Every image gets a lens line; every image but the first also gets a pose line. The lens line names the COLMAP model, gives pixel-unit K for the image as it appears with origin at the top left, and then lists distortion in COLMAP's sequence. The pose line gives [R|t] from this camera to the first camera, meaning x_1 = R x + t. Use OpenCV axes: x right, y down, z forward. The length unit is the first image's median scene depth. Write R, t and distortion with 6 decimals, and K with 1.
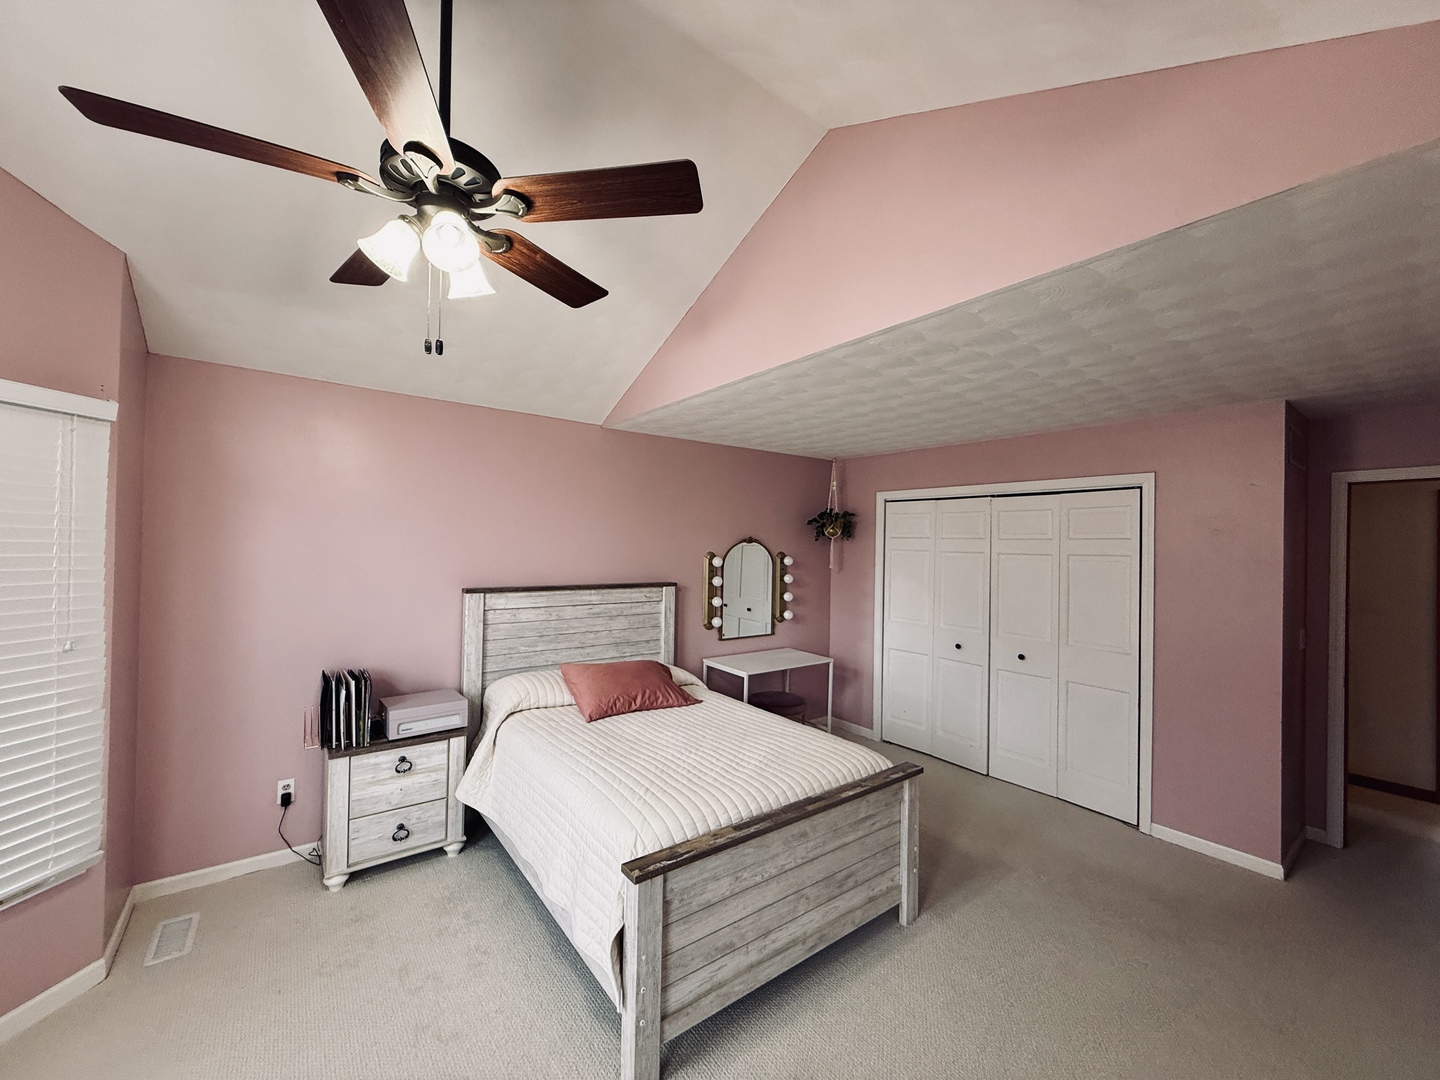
lens RADIAL K [[572.4, 0, 712.5], [0, 572.4, 541.9], [0, 0, 1]] dist [-0.000295, 0.000347]
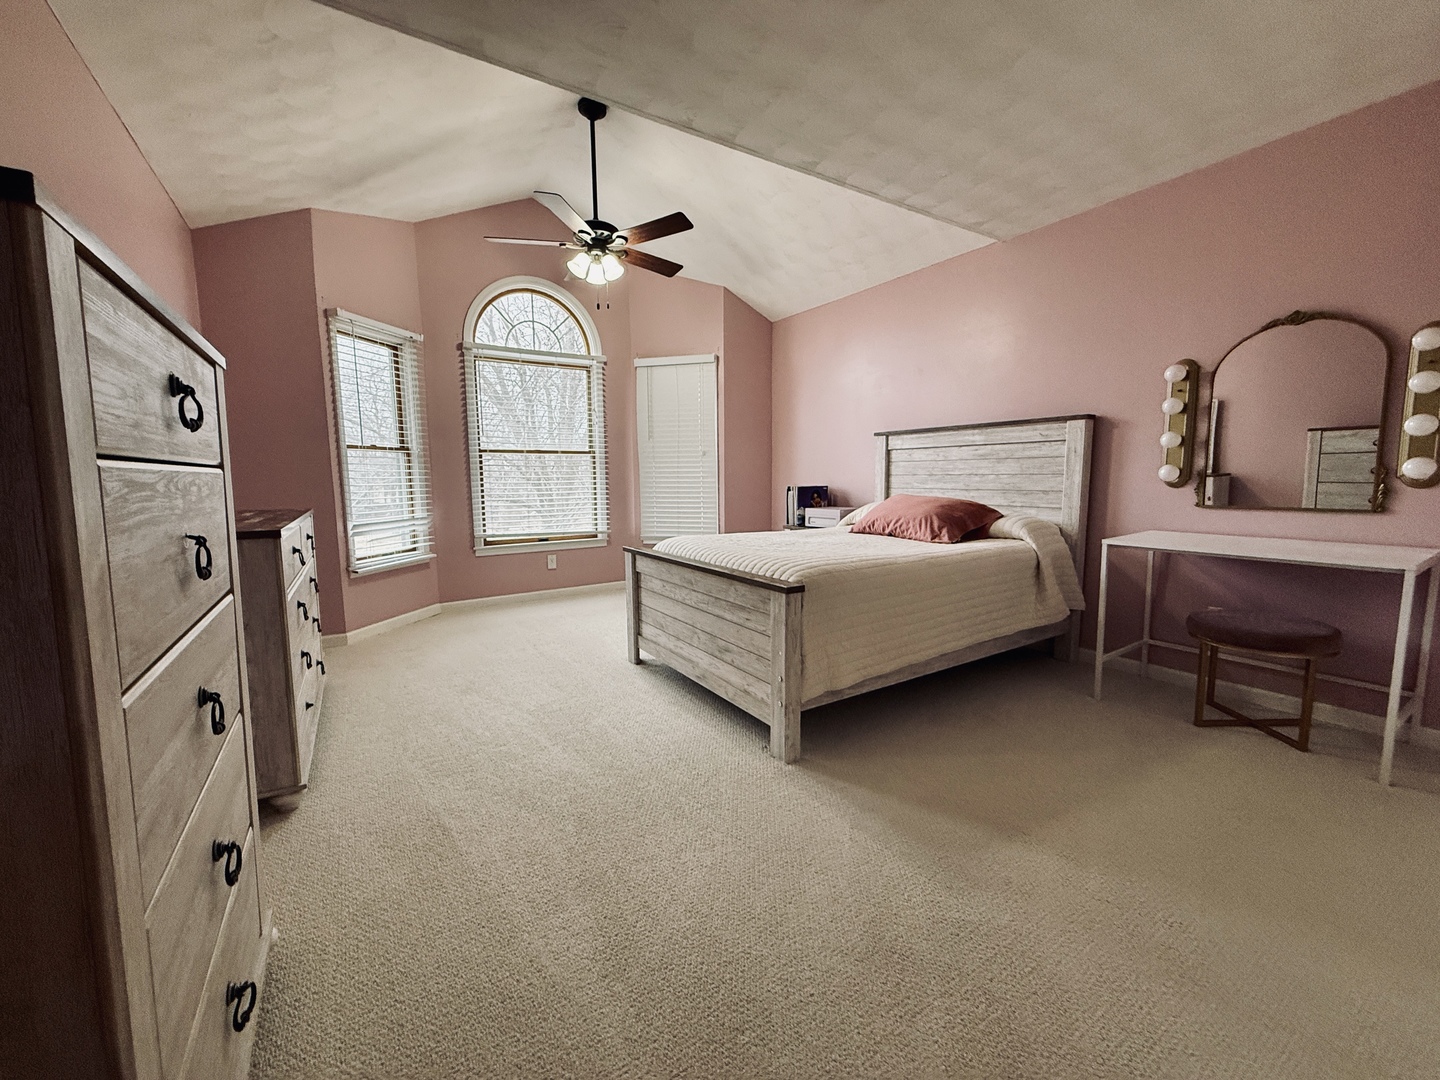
lens RADIAL K [[572.4, 0, 711.4], [0, 572.4, 542.6], [0, 0, 1]] dist [-0.000295, 0.000347]
pose [[-0.085206, 0.103469, -0.990976, 0.821956], [0.020198, 0.994568, 0.102108, 0.172752], [0.996159, -0.011316, -0.086833, 0.678792]]
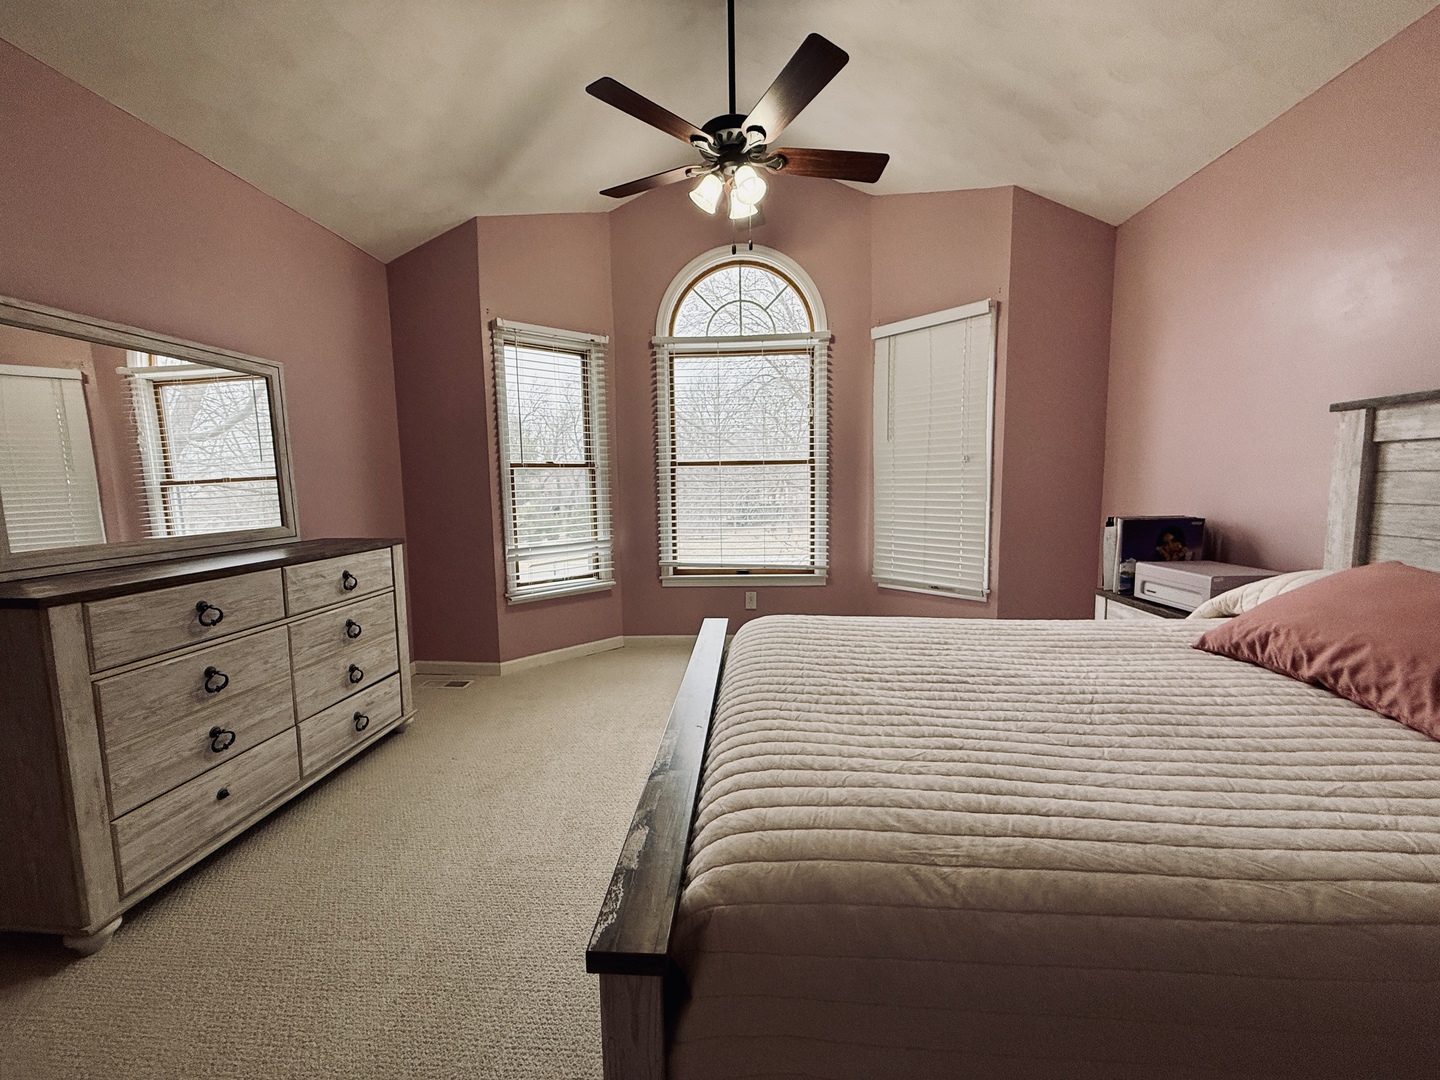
lens RADIAL K [[572.4, 0, 713.0], [0, 572.4, 541.8], [0, 0, 1]] dist [-0.000295, 0.000347]
pose [[-0.654555, 0.076278, -0.752157, 0.354386], [0.017066, 0.996134, 0.086170, 0.143414], [0.755822, 0.043567, -0.653326, 0.834476]]
